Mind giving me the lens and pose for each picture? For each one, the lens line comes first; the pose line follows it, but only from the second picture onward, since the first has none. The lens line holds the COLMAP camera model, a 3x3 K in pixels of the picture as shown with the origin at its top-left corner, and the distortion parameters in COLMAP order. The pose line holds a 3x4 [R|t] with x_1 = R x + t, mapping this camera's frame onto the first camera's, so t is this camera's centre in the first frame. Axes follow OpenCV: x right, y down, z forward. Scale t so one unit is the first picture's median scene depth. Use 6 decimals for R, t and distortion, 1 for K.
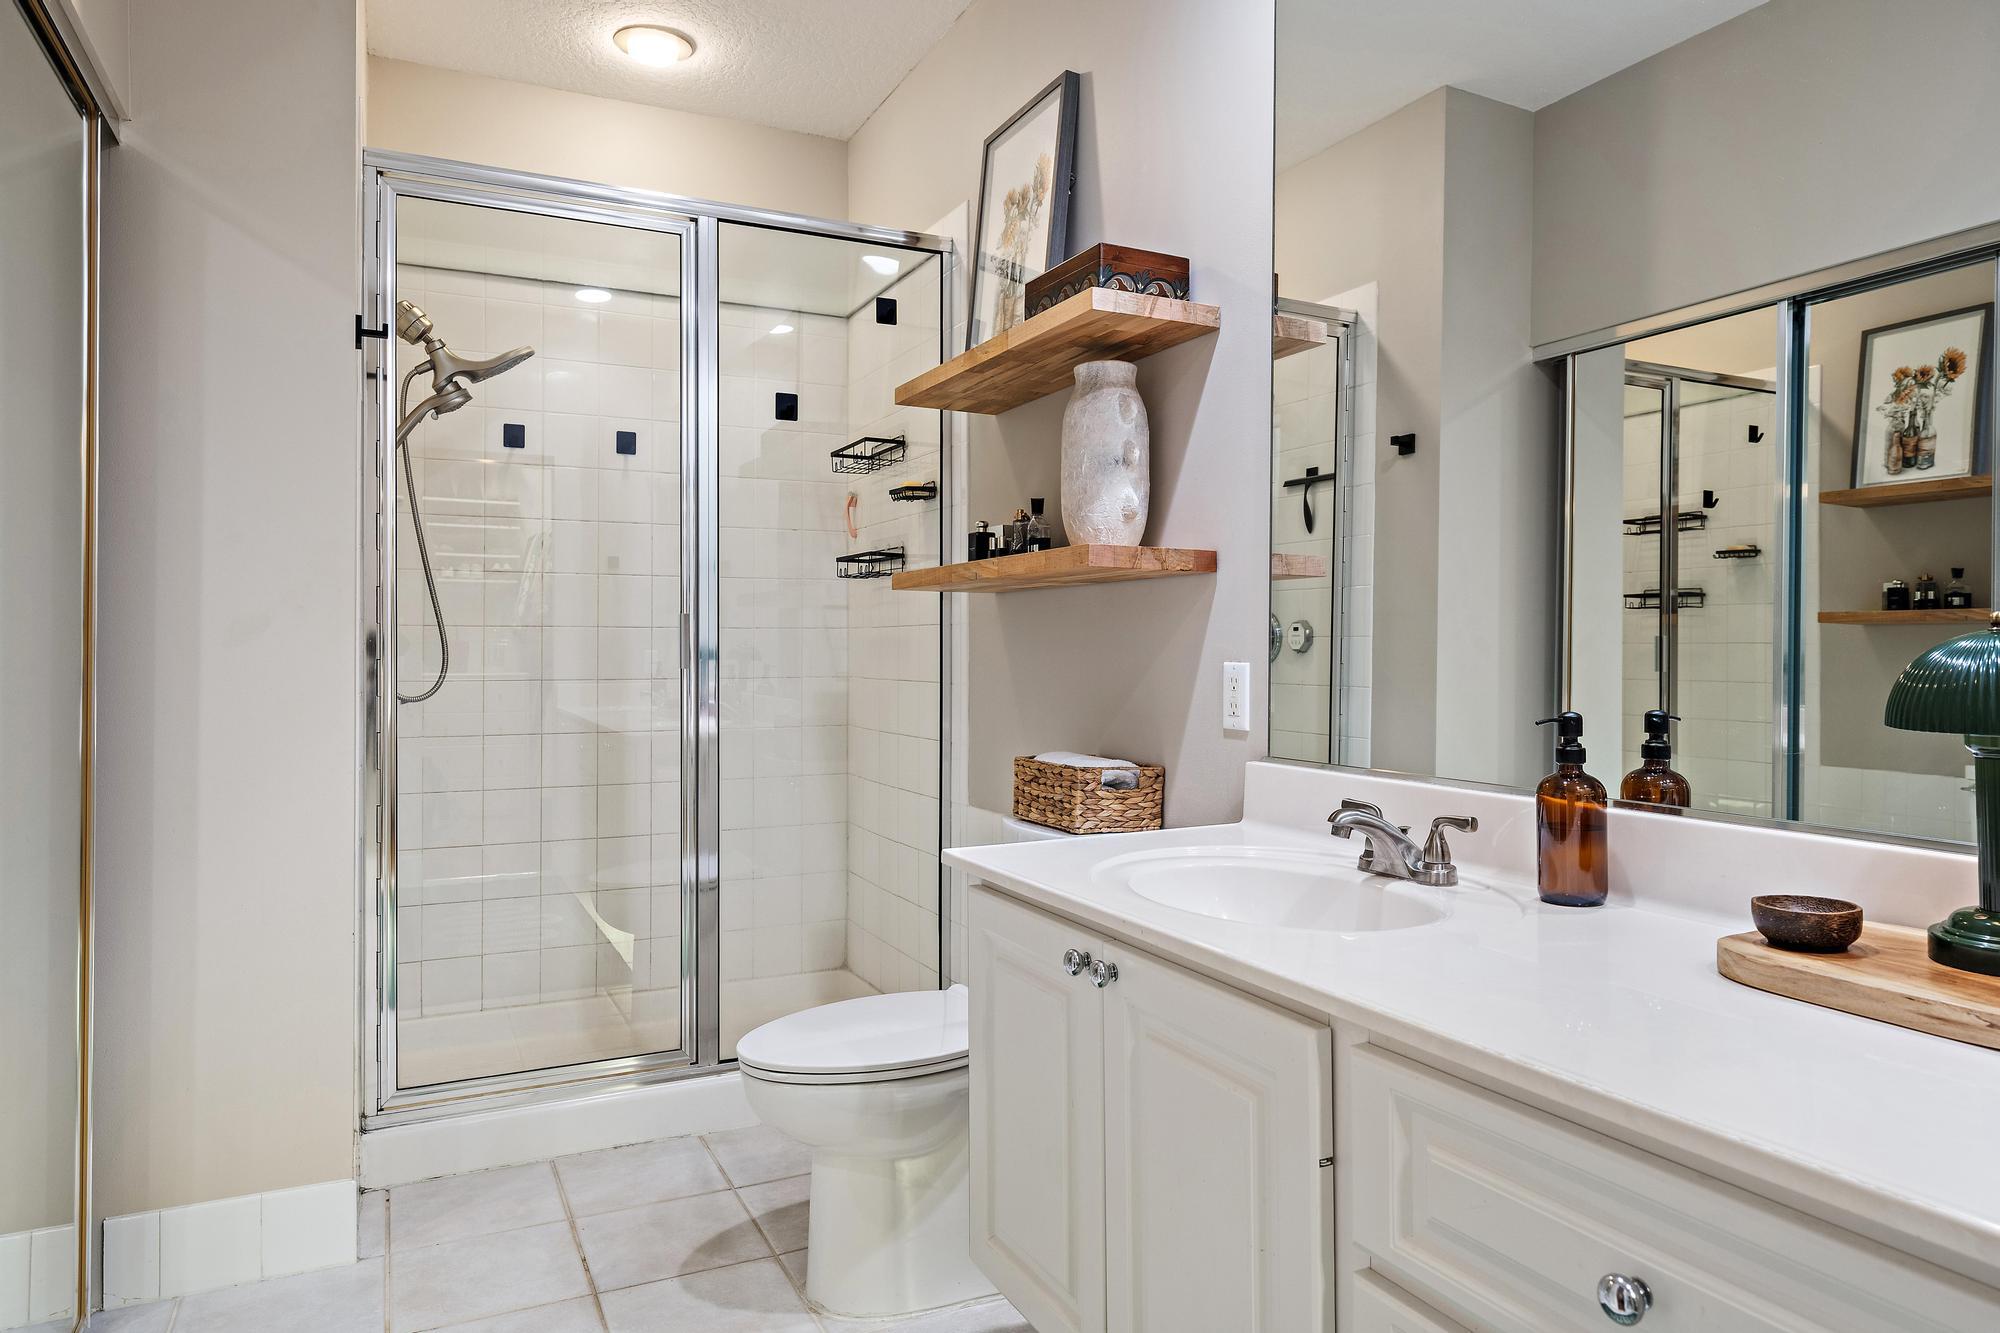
lens RADIAL K [[1247.4, 0, 993.5], [0, 1247.4, 653.8], [0, 0, 1]] dist [-0.028682, 0.003483]
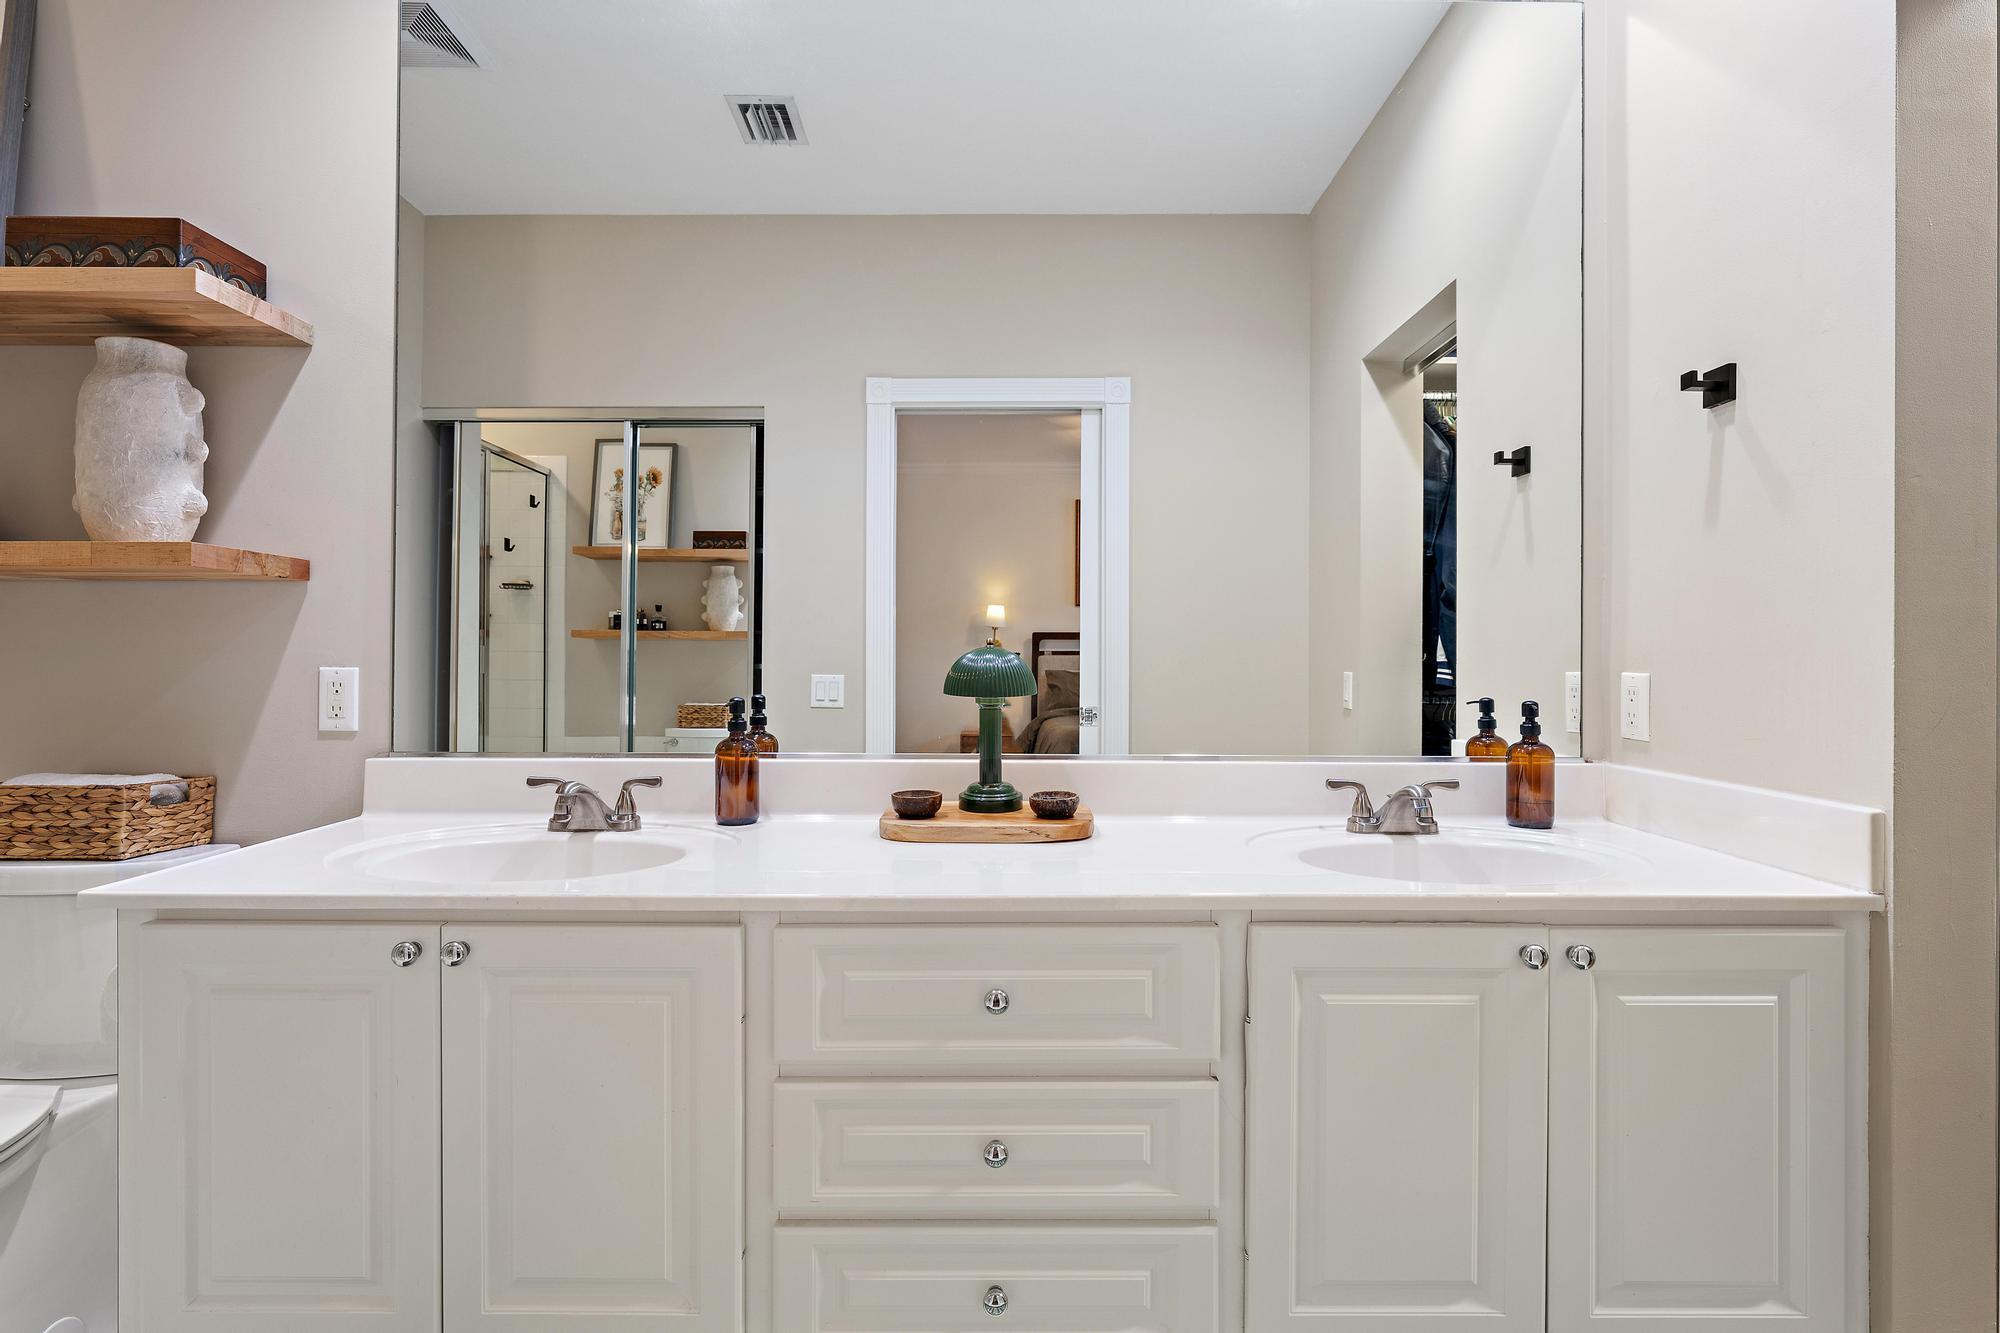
lens RADIAL K [[981.6, 0, 1005.1], [0, 981.6, 665.1], [0, 0, 1]] dist [-0.019032, -0.000054]
pose [[0.420346, -0.006856, 0.907338, -0.297907], [0.002890, 0.999976, 0.006217, 0.001454], [-0.907359, 0.000009, 0.420356, 0.128727]]
